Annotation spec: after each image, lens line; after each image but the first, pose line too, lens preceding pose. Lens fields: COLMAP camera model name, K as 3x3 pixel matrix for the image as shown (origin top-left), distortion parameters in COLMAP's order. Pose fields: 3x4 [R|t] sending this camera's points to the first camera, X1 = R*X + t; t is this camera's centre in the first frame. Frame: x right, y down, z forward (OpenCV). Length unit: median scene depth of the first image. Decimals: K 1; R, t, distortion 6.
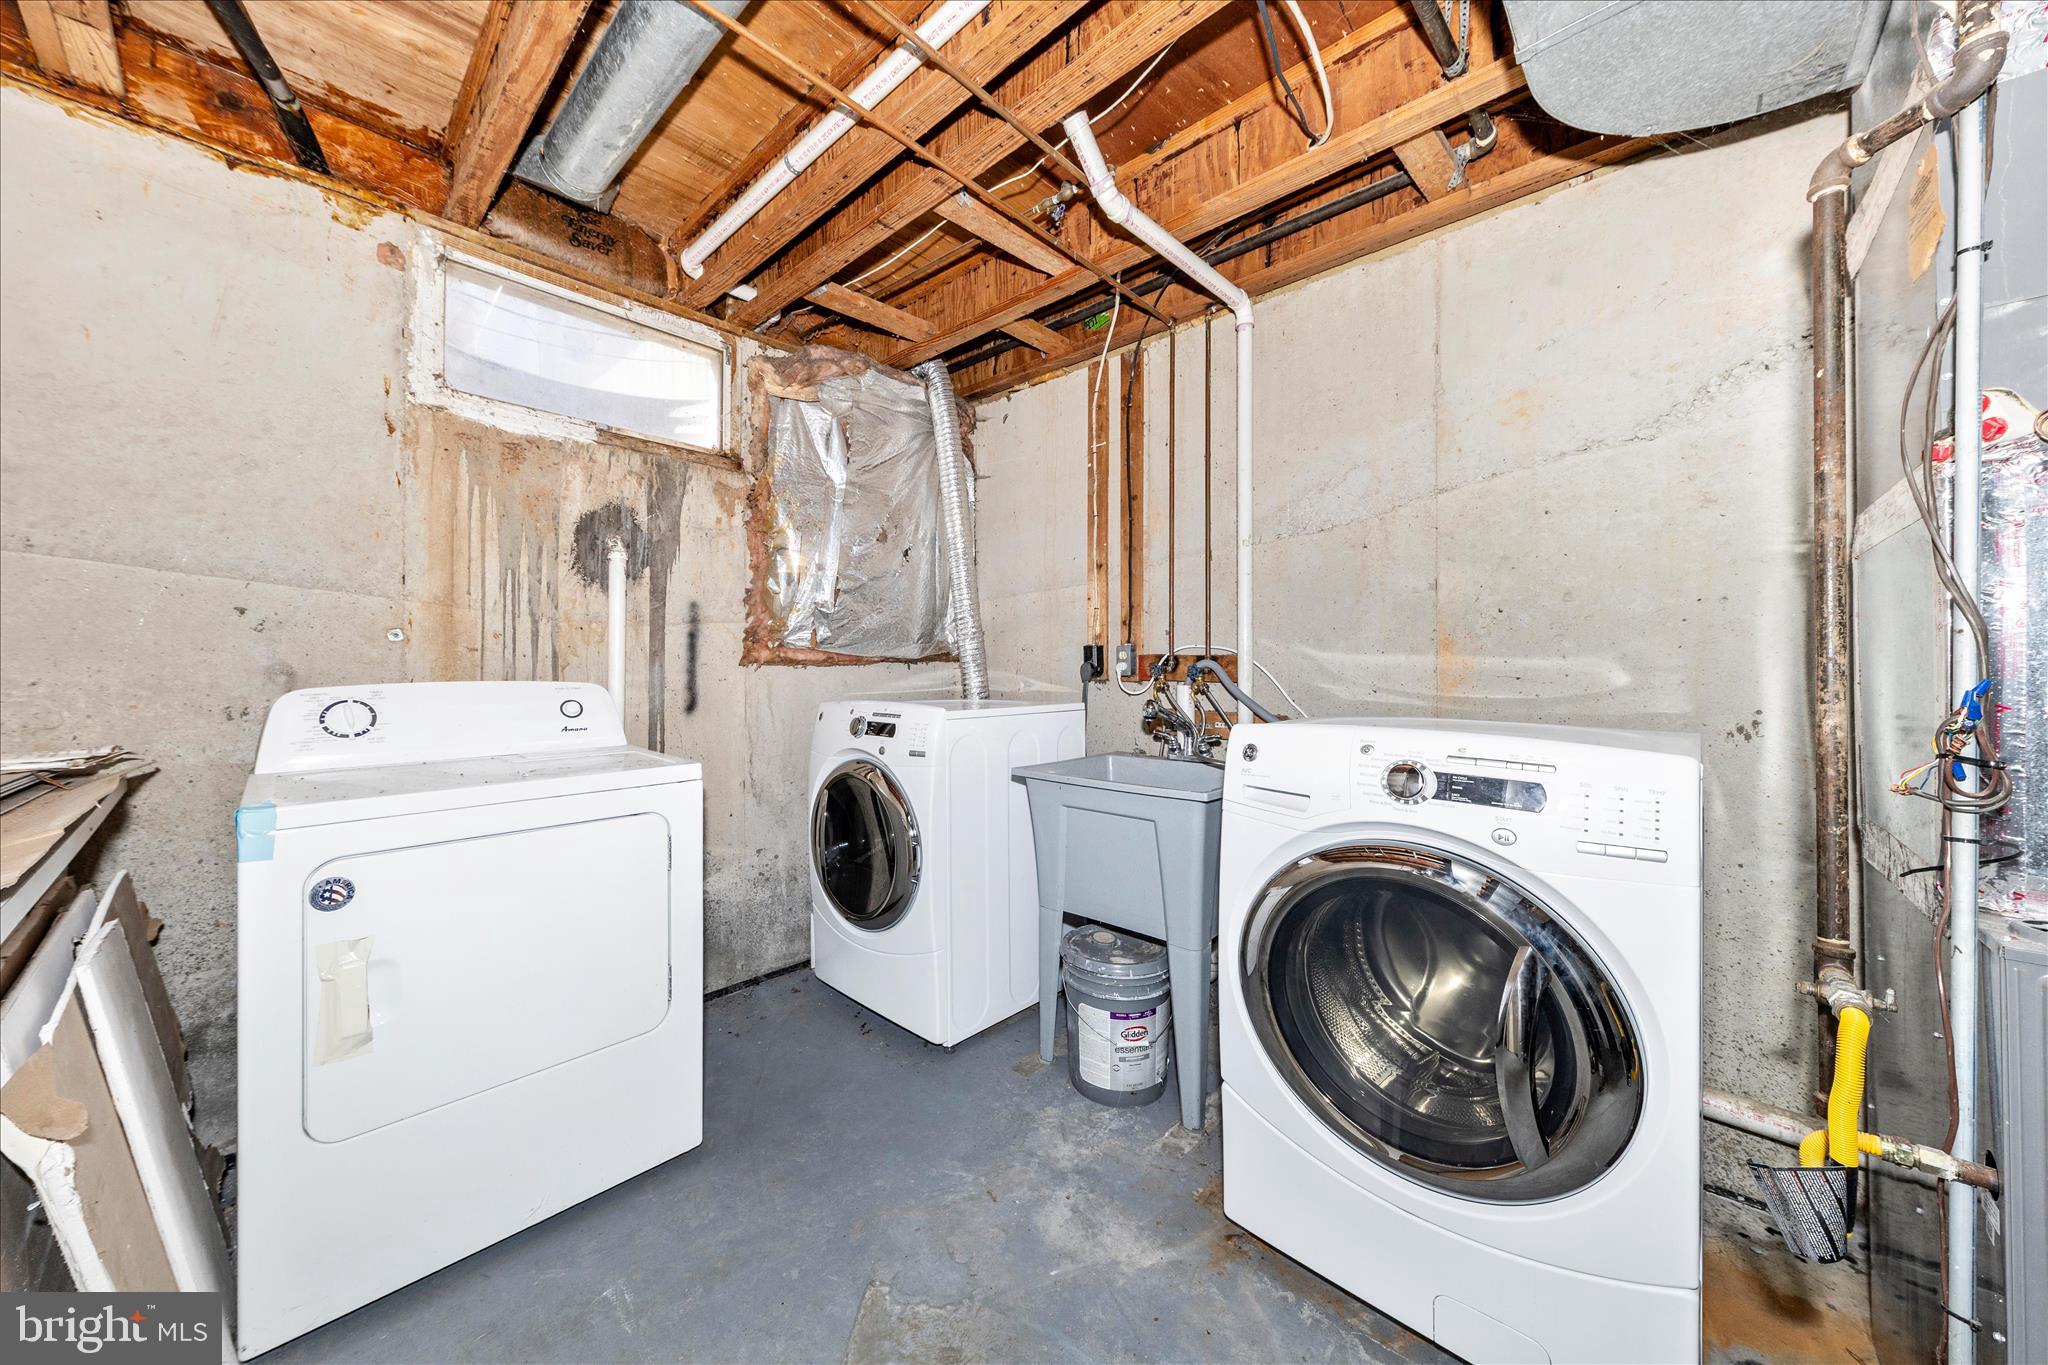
lens RADIAL K [[721.2, 0, 1034.0], [0, 721.2, 669.1], [0, 0, 1]] dist [0.011269, -0.000718]
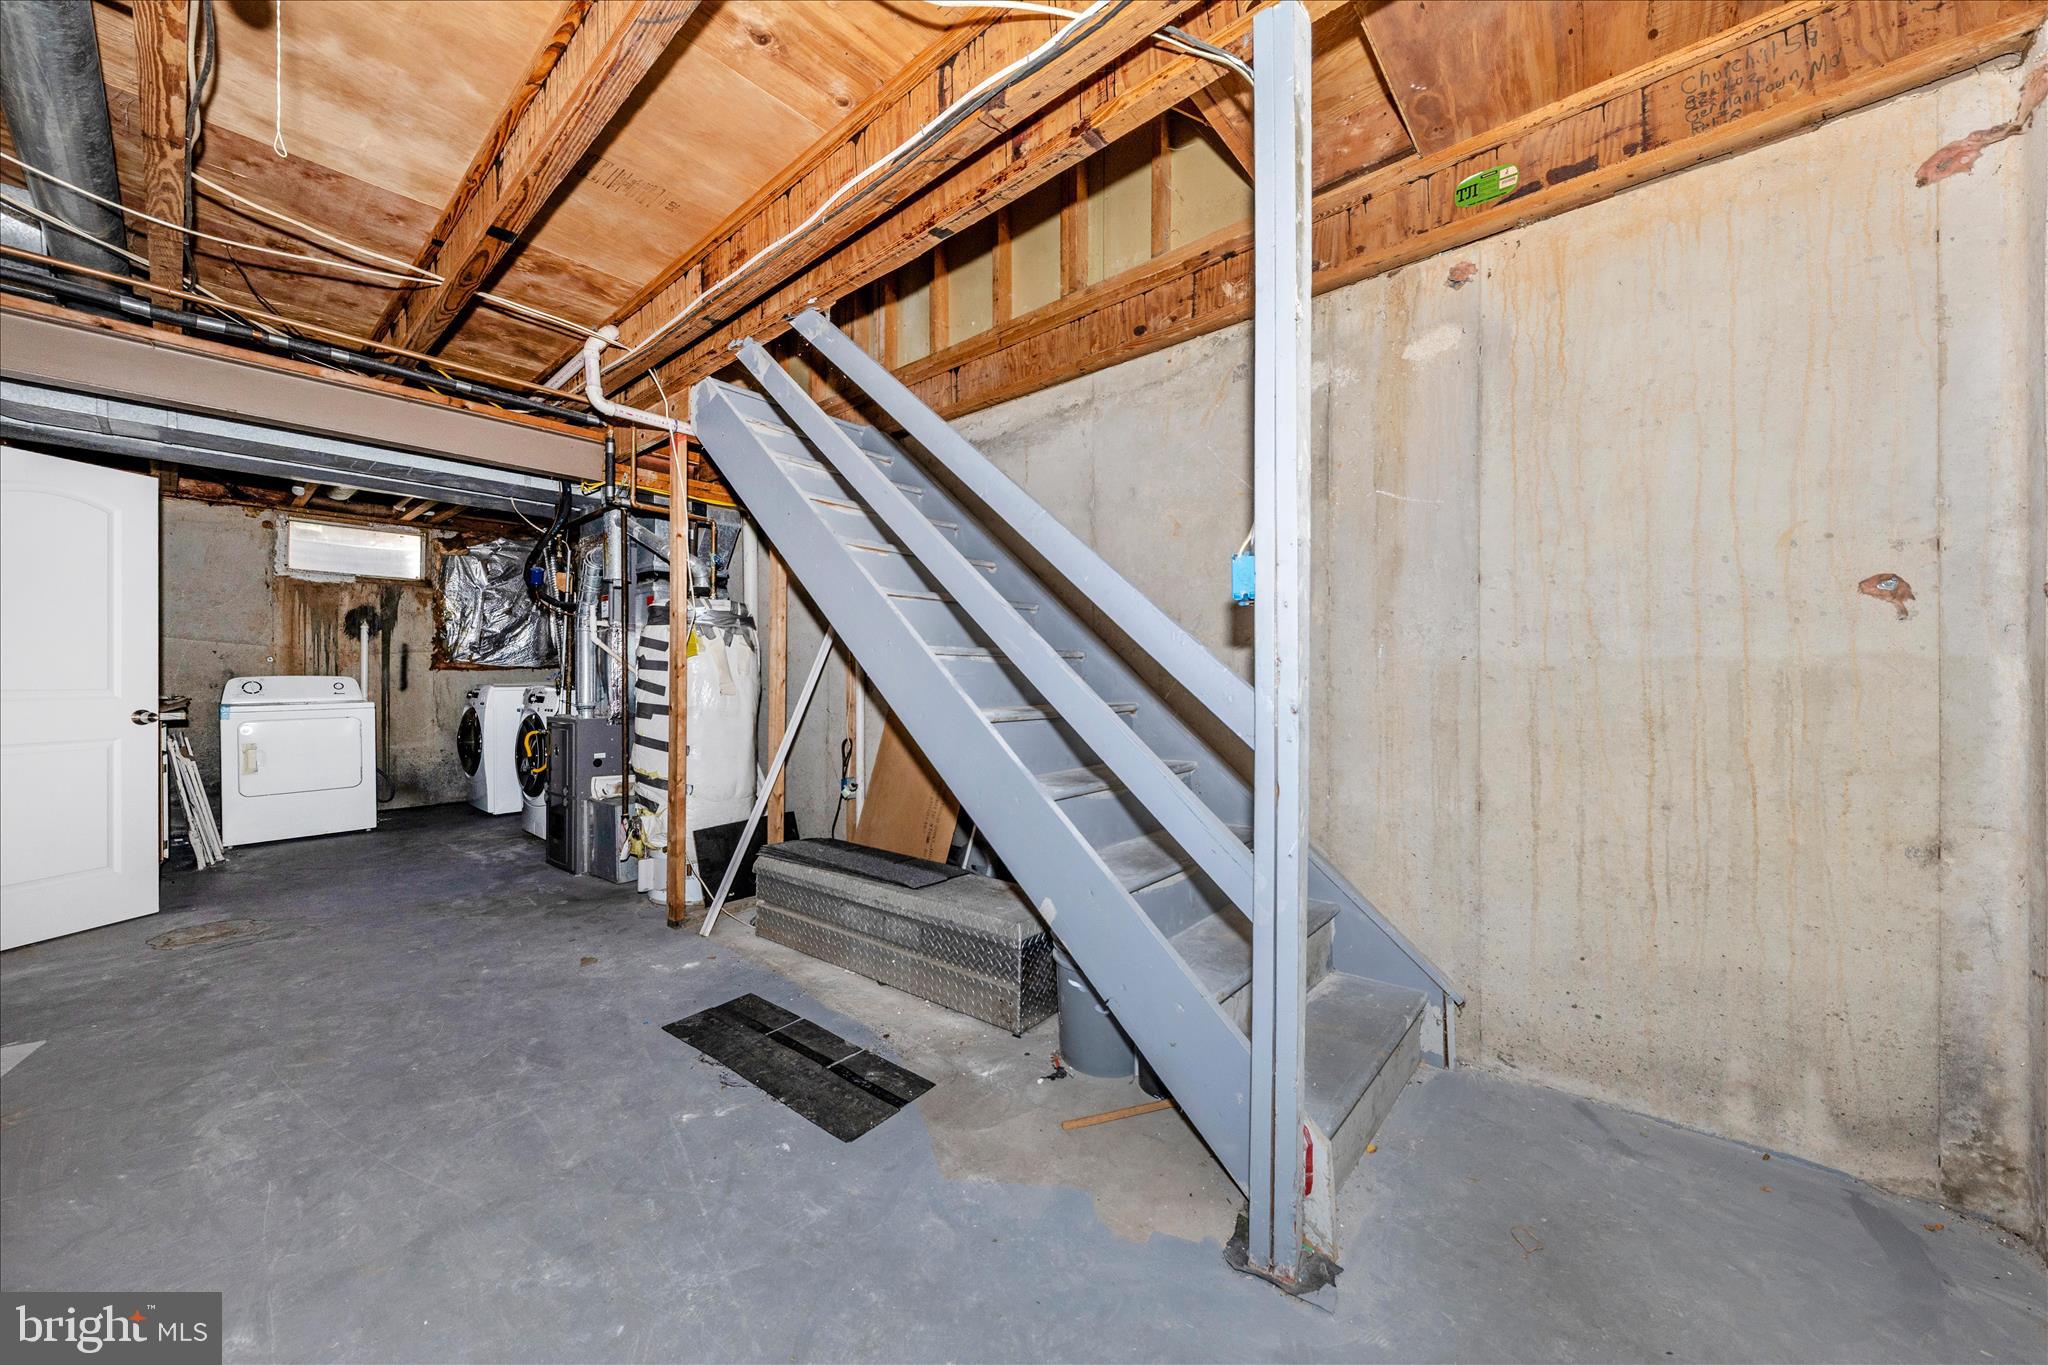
lens RADIAL K [[721.2, 0, 1016.6], [0, 721.2, 682.5], [0, 0, 1]] dist [0.011269, -0.000718]
pose [[0.999458, -0.007010, 0.032167, 1.731456], [0.006910, 0.999971, 0.003217, 0.049405], [-0.032189, -0.002993, 0.999477, -1.728090]]
